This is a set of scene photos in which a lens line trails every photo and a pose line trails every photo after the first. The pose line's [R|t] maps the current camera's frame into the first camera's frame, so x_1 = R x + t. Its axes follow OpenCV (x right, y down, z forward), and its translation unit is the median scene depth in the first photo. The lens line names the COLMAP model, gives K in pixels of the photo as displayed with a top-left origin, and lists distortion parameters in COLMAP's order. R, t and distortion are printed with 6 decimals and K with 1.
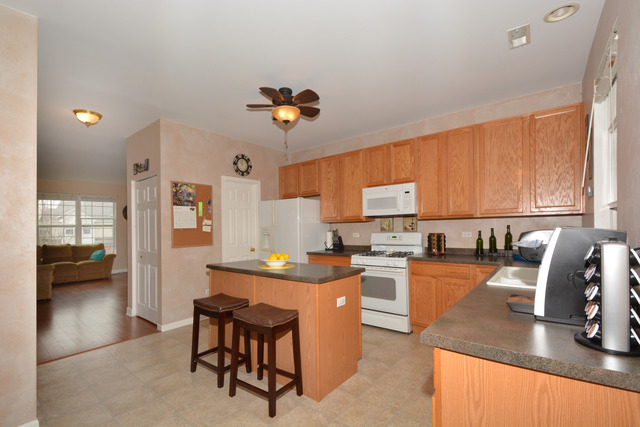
lens RADIAL K [[286.4, 0, 318.8], [0, 286.4, 227.4], [0, 0, 1]] dist [-0.022049, -0.000911]
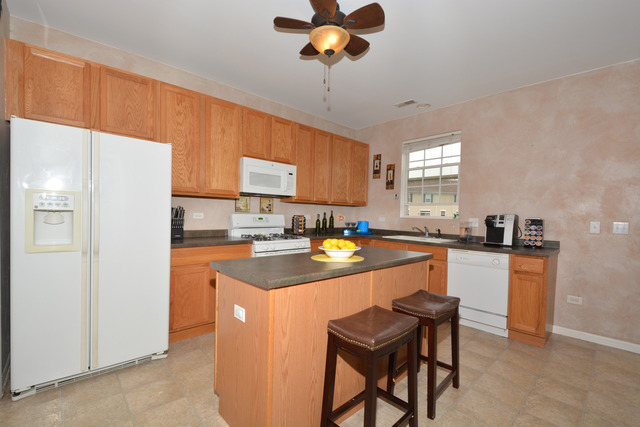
lens RADIAL K [[286.4, 0, 319.2], [0, 286.4, 220.1], [0, 0, 1]] dist [-0.022049, -0.000911]
pose [[0.121782, -0.000848, 0.992556, -0.632702], [-0.033414, 0.999429, 0.004953, 0.028404], [-0.991994, -0.033768, 0.121685, 0.729906]]
